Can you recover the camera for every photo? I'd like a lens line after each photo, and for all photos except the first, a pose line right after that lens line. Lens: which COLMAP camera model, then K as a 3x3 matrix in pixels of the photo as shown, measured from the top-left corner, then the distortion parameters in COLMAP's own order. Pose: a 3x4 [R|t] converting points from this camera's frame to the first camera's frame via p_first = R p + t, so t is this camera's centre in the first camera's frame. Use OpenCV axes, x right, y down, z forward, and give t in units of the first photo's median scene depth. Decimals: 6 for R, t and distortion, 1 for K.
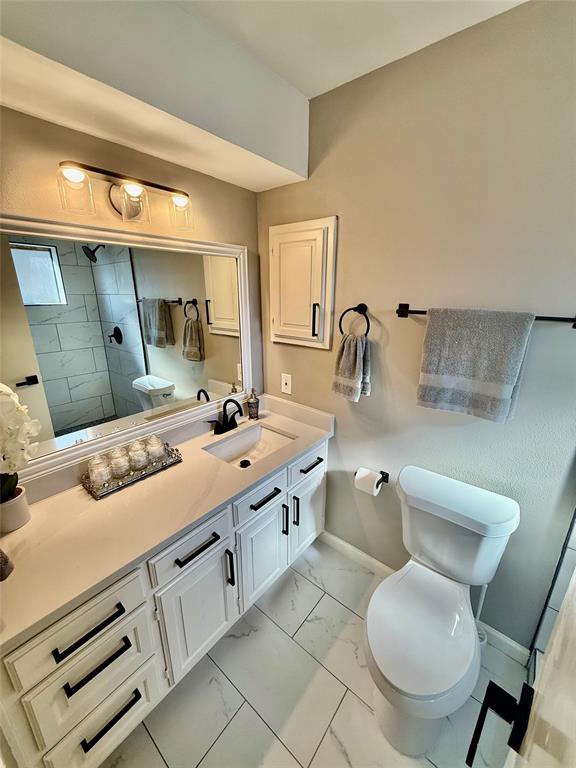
lens RADIAL K [[305.5, 0, 287.3], [0, 305.5, 387.1], [0, 0, 1]] dist [0.001092, -0.000066]
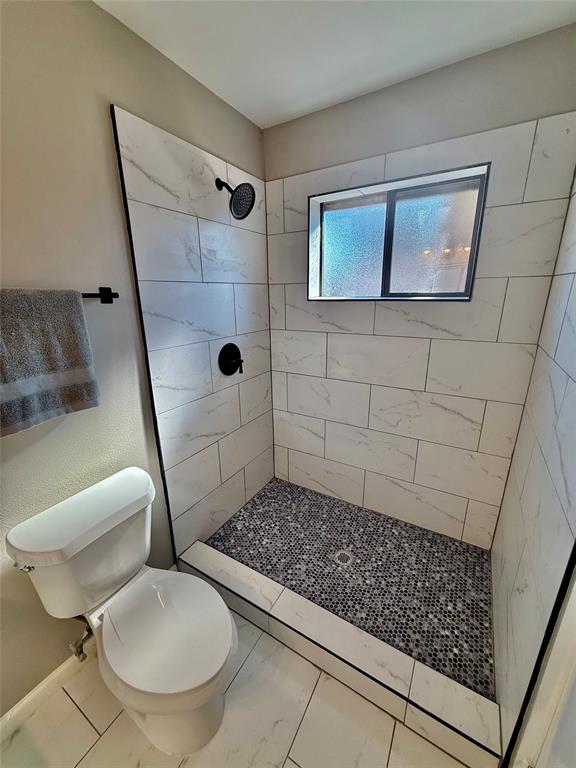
lens RADIAL K [[305.5, 0, 288.9], [0, 305.5, 380.2], [0, 0, 1]] dist [0.001092, -0.000066]
pose [[-0.141075, -0.289250, 0.946801, -0.234293], [0.298152, 0.899551, 0.319240, -0.070071], [-0.944036, 0.327327, -0.040664, 0.369107]]
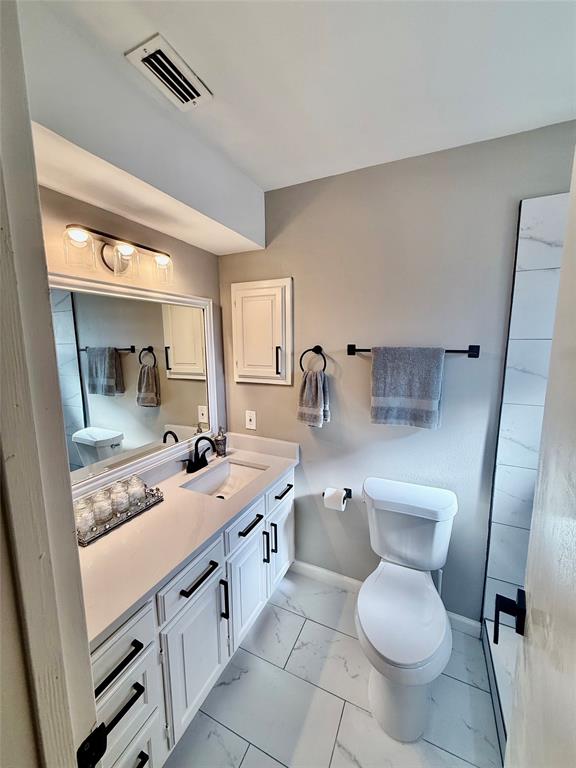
lens RADIAL K [[305.5, 0, 289.2], [0, 305.5, 387.6], [0, 0, 1]] dist [0.001092, -0.000066]
pose [[0.968588, -0.048350, 0.243924, -0.183321], [0.085470, 0.985885, -0.143967, 0.062495], [-0.233520, 0.160293, 0.959049, -0.124355]]
